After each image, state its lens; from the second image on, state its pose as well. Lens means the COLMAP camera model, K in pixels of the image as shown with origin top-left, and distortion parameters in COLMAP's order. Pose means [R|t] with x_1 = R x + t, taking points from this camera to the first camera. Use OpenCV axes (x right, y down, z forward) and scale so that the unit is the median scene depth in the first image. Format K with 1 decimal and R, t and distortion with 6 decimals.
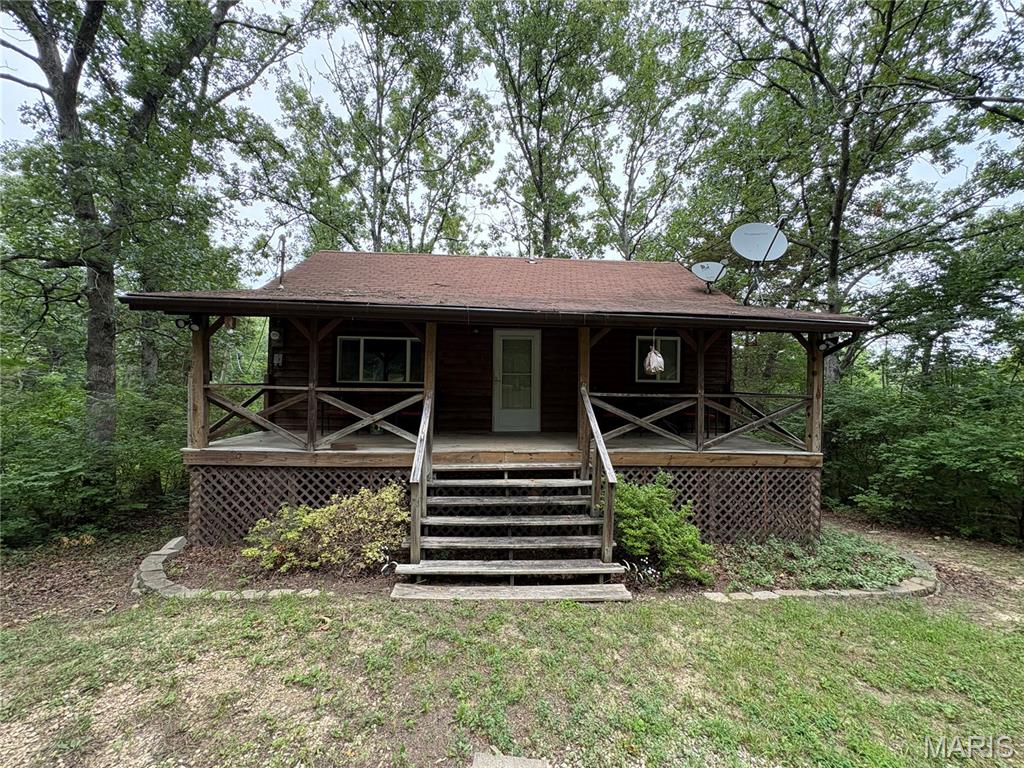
lens RADIAL K [[408.9, 0, 514.0], [0, 408.9, 383.2], [0, 0, 1]] dist [-0.000798, 0.000707]
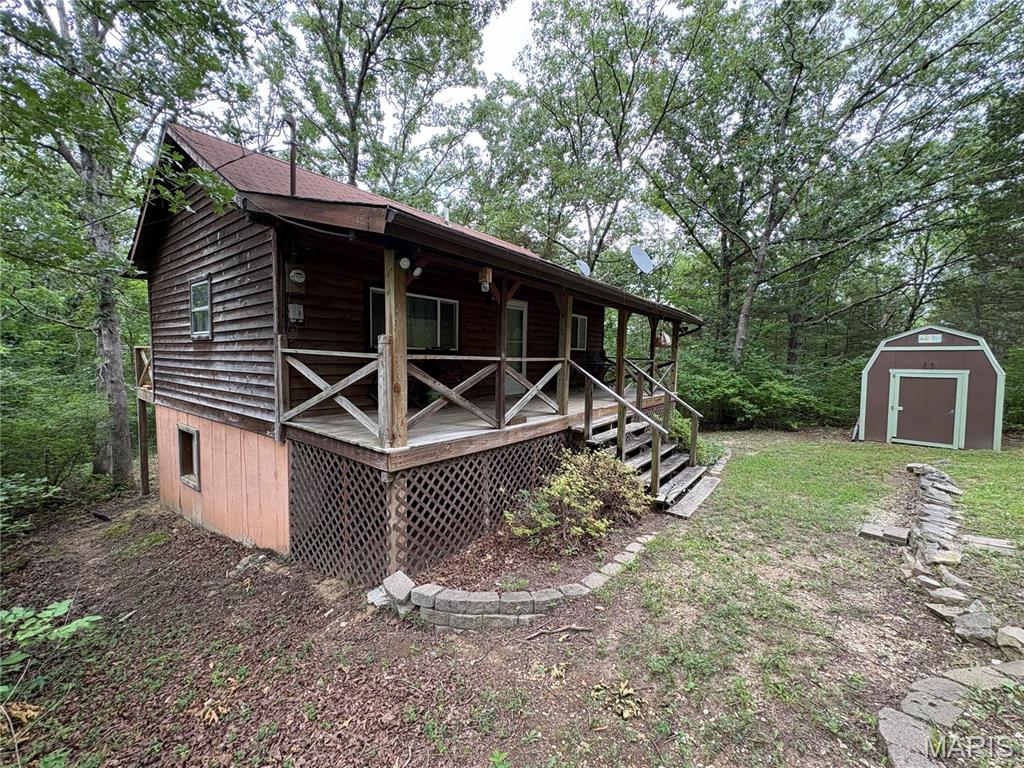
lens RADIAL K [[408.9, 0, 515.8], [0, 408.9, 381.9], [0, 0, 1]] dist [-0.000798, 0.000707]
pose [[0.664369, -0.051686, 0.745615, -1.136706], [-0.019735, 0.996045, 0.086631, -0.014571], [-0.747144, -0.072269, 0.660722, 0.391253]]
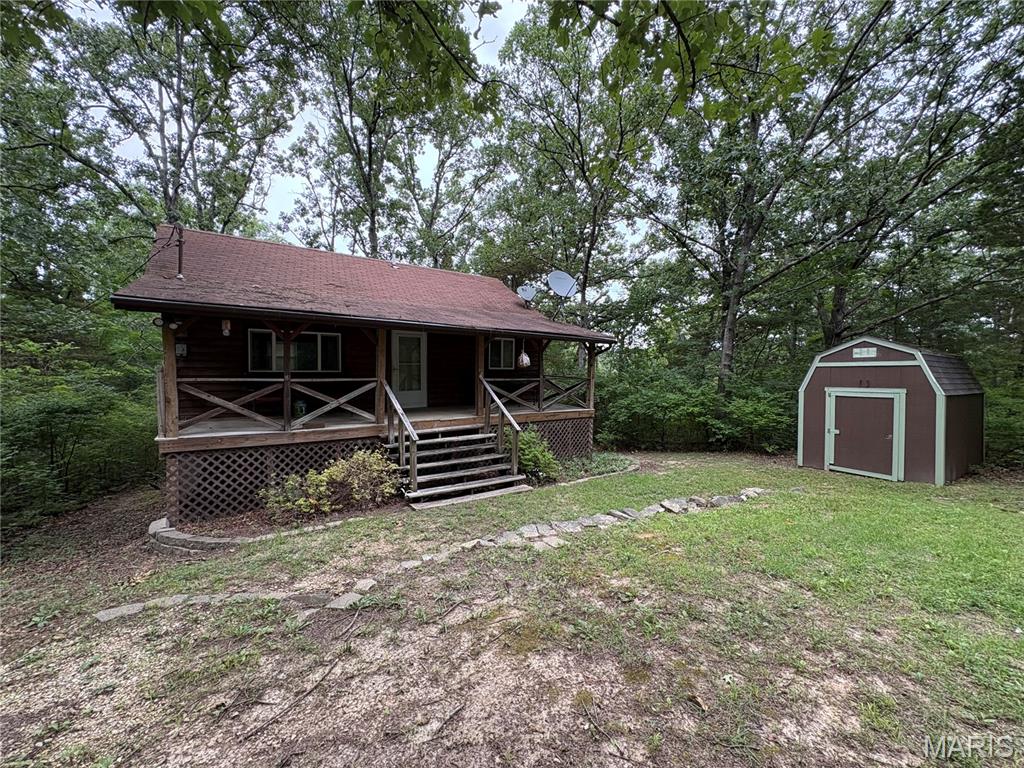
lens RADIAL K [[408.9, 0, 515.1], [0, 408.9, 382.6], [0, 0, 1]] dist [-0.000798, 0.000707]
pose [[0.846686, -0.024024, 0.531550, -0.565656], [-0.004527, 0.998619, 0.052344, -0.045779], [-0.532073, -0.046725, 0.845408, -0.387371]]
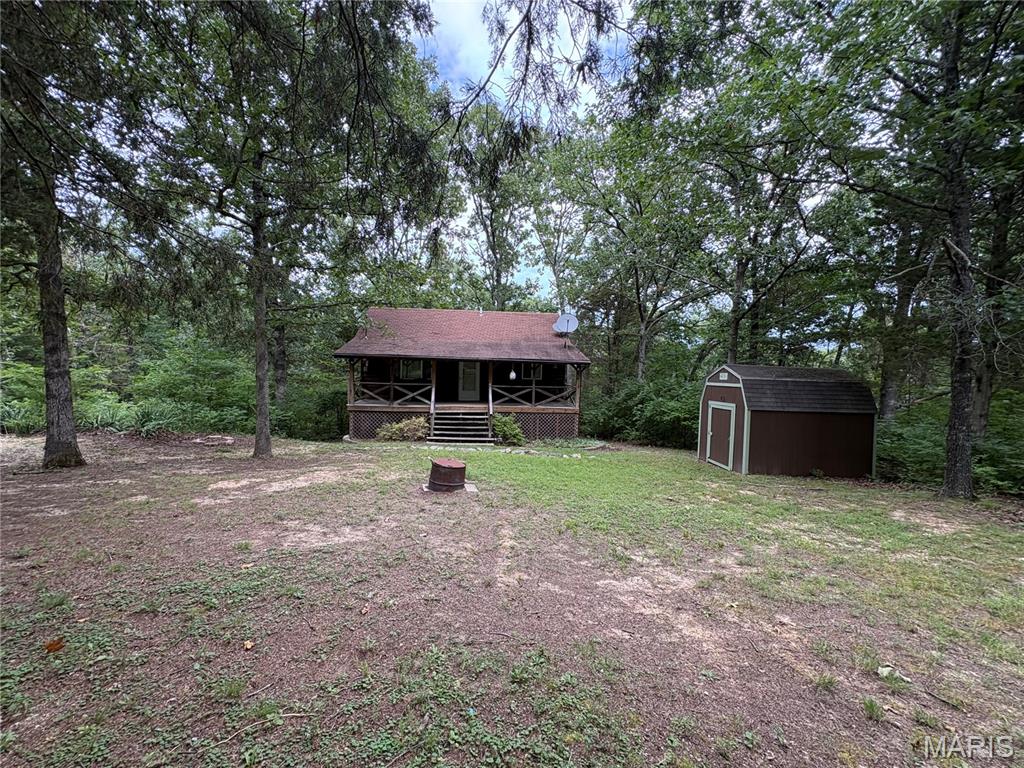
lens RADIAL K [[408.9, 0, 518.1], [0, 408.9, 386.0], [0, 0, 1]] dist [-0.000798, 0.000707]
pose [[0.998319, 0.007973, 0.057401, 0.211473], [-0.011462, 0.998089, 0.060716, -0.152671], [-0.056808, -0.061272, 0.996503, -1.849412]]
